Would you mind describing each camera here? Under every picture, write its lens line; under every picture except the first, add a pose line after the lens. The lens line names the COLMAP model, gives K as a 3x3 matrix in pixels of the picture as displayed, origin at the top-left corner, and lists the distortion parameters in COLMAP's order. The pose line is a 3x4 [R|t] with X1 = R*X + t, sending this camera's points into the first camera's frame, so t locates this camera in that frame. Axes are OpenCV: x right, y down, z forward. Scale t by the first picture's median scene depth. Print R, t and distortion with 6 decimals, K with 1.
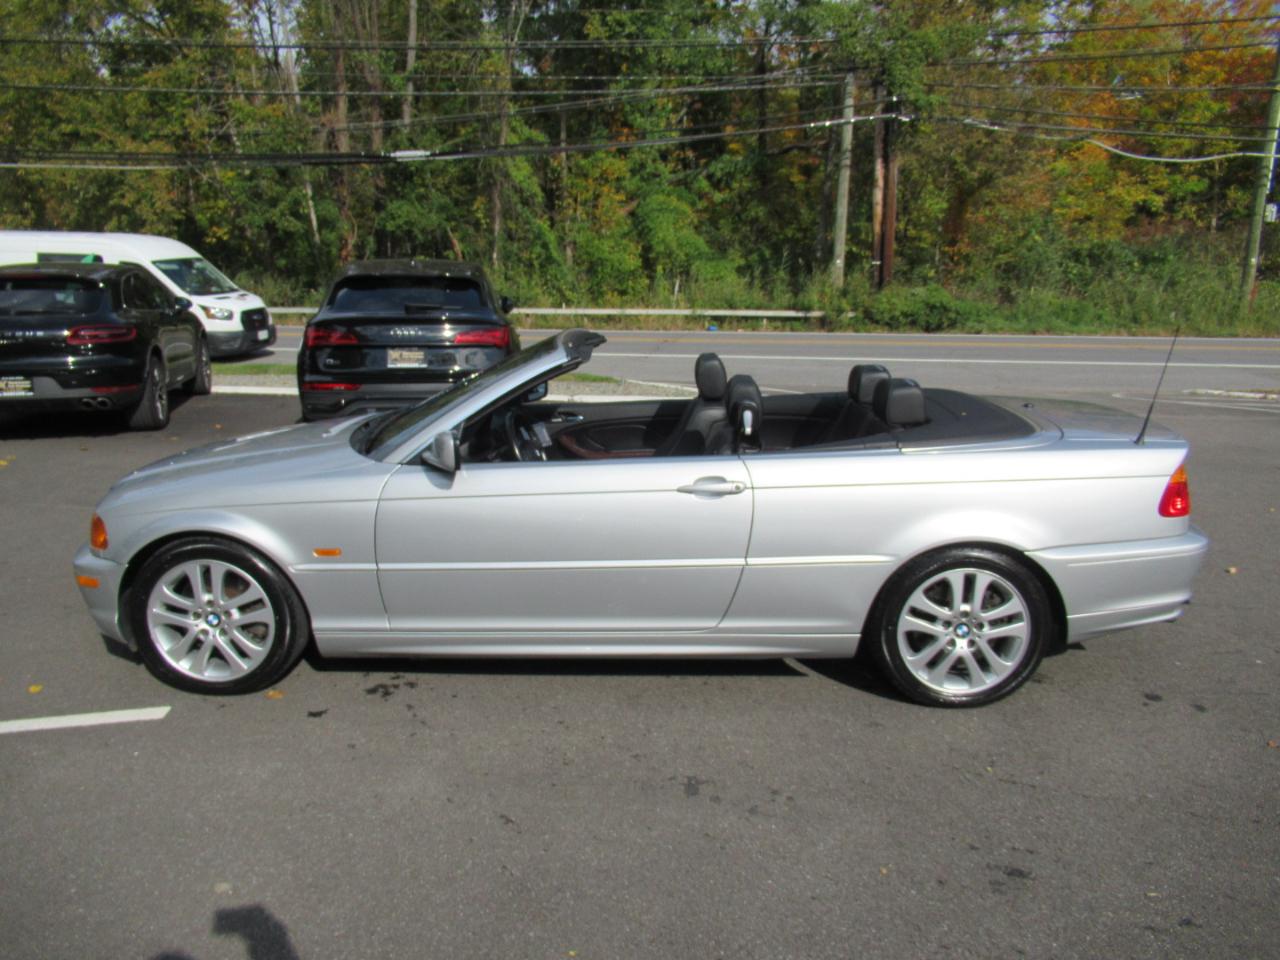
lens RADIAL K [[963.0, 0, 640.0], [0, 963.0, 480.0], [0, 0, 1]] dist [-0.004807, -0.000938]
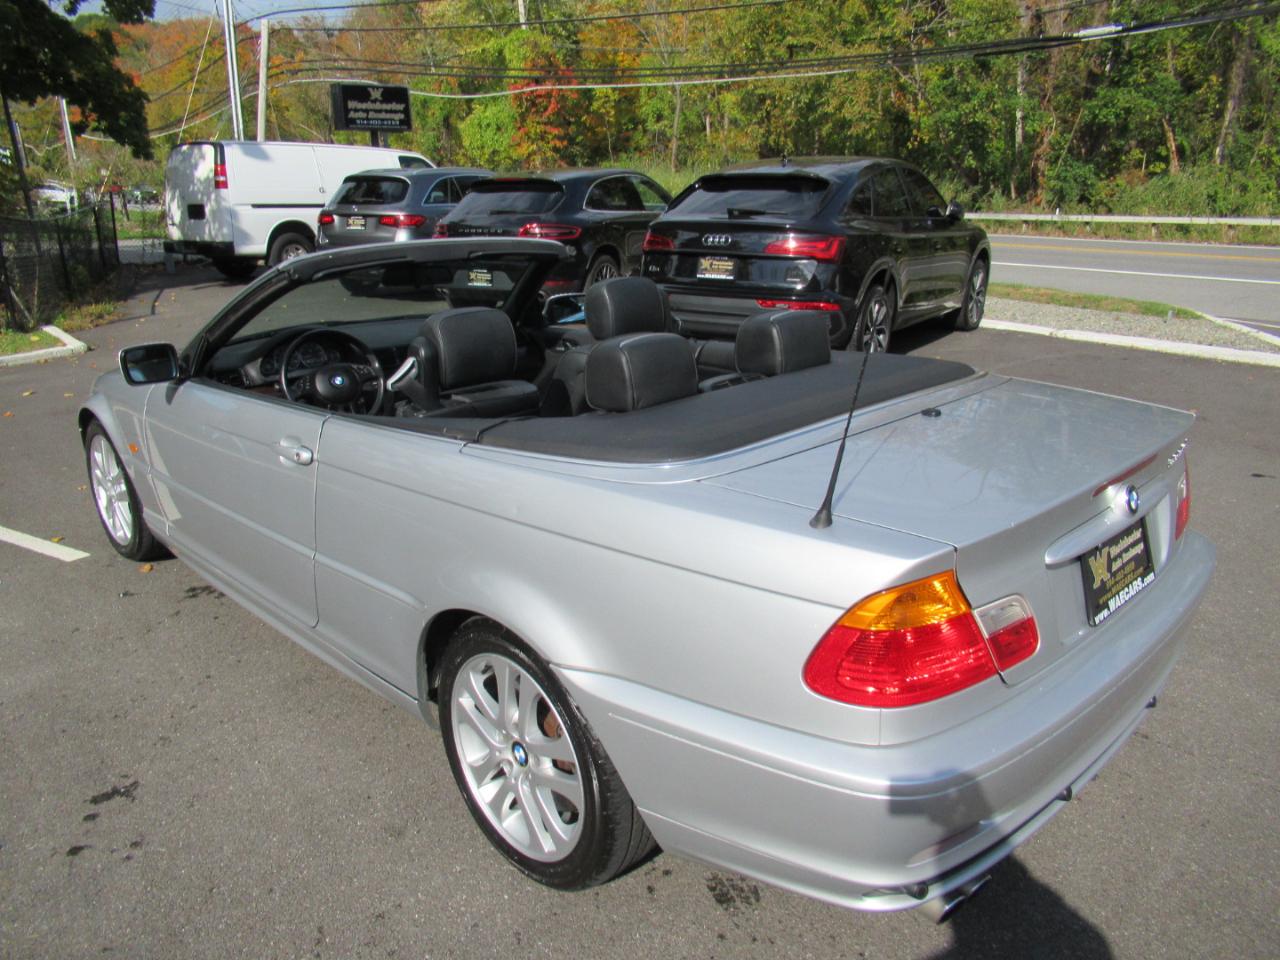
lens RADIAL K [[930.7, 0, 635.9], [0, 930.7, 499.6], [0, 0, 1]] dist [0.028206, 0.001108]
pose [[0.740932, 0.216321, -0.635787, 0.154604], [-0.138836, 0.975591, 0.170140, -0.024360], [0.657072, -0.037792, 0.752880, 0.124501]]
